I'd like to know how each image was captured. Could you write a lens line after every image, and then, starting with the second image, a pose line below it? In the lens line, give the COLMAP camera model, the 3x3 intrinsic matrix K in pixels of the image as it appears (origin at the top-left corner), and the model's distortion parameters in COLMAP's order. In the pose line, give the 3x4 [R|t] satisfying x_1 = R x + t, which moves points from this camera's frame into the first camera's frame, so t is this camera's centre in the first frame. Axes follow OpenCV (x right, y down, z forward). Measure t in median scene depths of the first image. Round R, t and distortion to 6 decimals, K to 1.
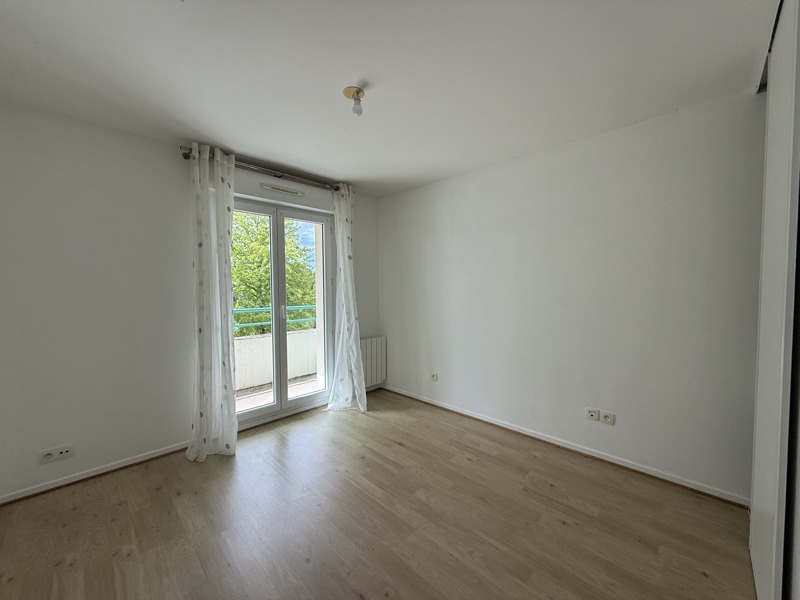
lens RADIAL K [[317.8, 0, 400.0], [0, 317.8, 300.0], [0, 0, 1]] dist [0.001665, 0.000322]
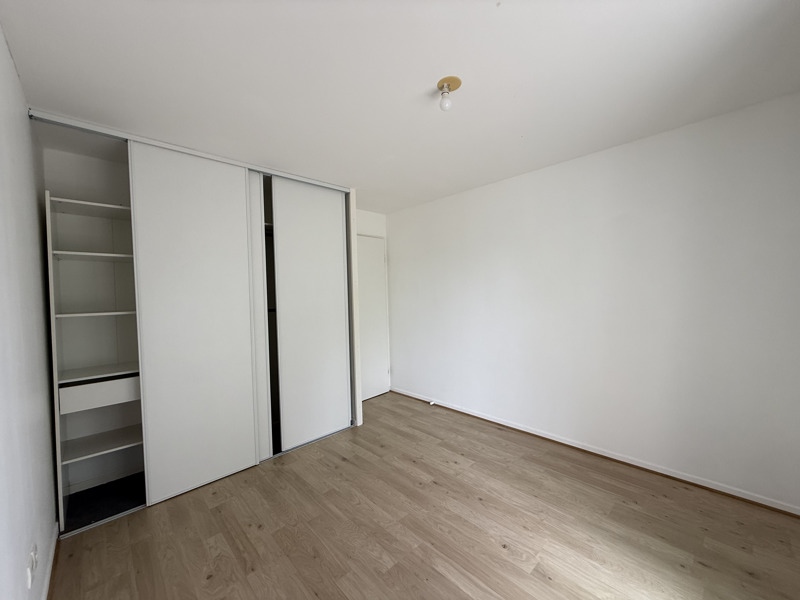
lens RADIAL K [[317.8, 0, 400.0], [0, 317.8, 300.0], [0, 0, 1]] dist [0.001665, 0.000322]
pose [[-0.998878, 0.033299, 0.033671, -0.017604], [0.035592, 0.996914, 0.069976, -0.118298], [-0.031237, 0.071096, -0.996980, 1.982130]]
